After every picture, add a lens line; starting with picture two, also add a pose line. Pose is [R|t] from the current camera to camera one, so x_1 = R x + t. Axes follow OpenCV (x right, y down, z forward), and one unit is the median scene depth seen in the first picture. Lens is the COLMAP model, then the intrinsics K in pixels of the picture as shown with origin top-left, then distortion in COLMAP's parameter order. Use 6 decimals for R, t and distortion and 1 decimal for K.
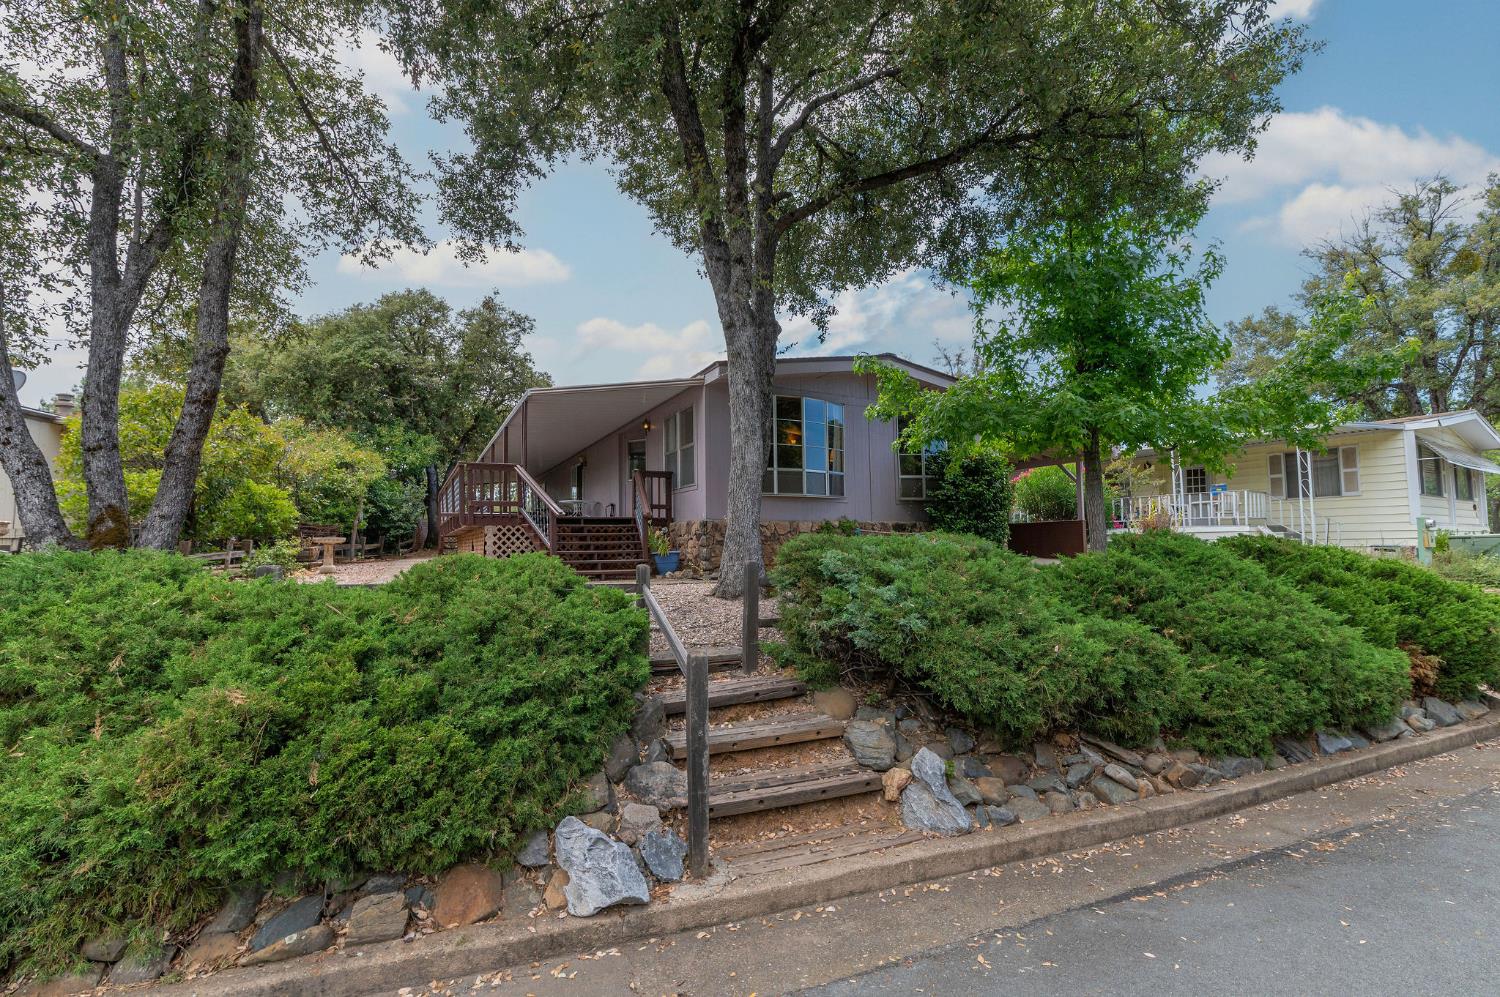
lens RADIAL K [[653.4, 0, 701.5], [0, 653.4, 489.5], [0, 0, 1]] dist [0.001881, 0.000249]
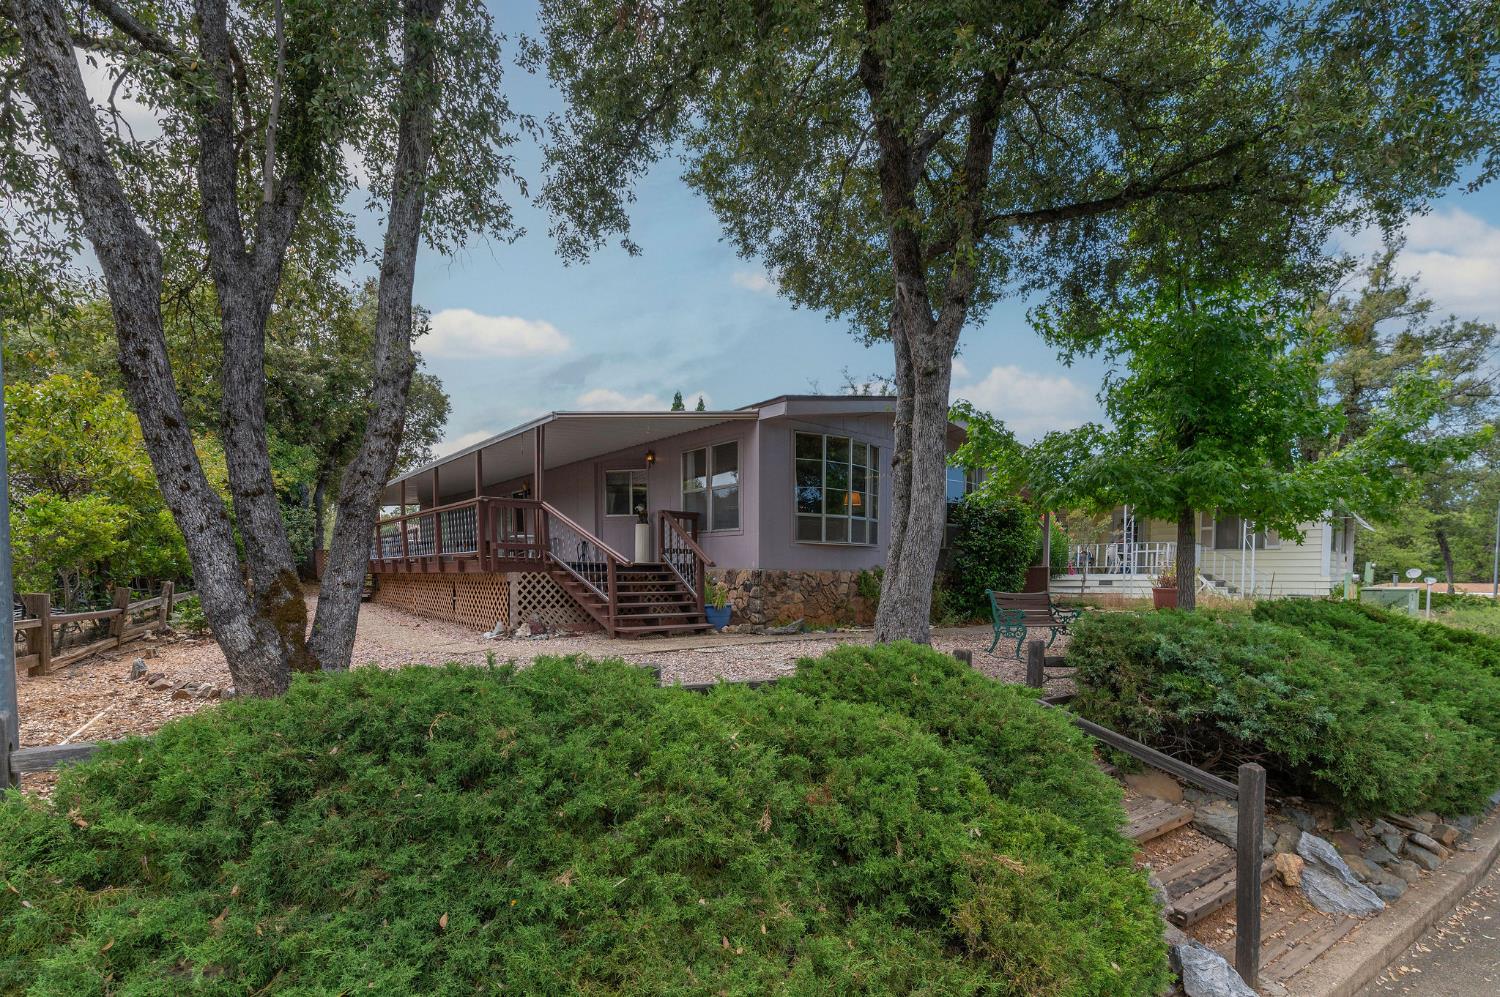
lens RADIAL K [[704.8, 0, 681.0], [0, 704.8, 581.9], [0, 0, 1]] dist [0.012304, -0.000452]
pose [[0.978071, 0.009989, 0.208032, -0.295971], [-0.030154, 0.995116, 0.093990, -0.025017], [-0.206077, -0.098202, 0.973596, 0.051988]]
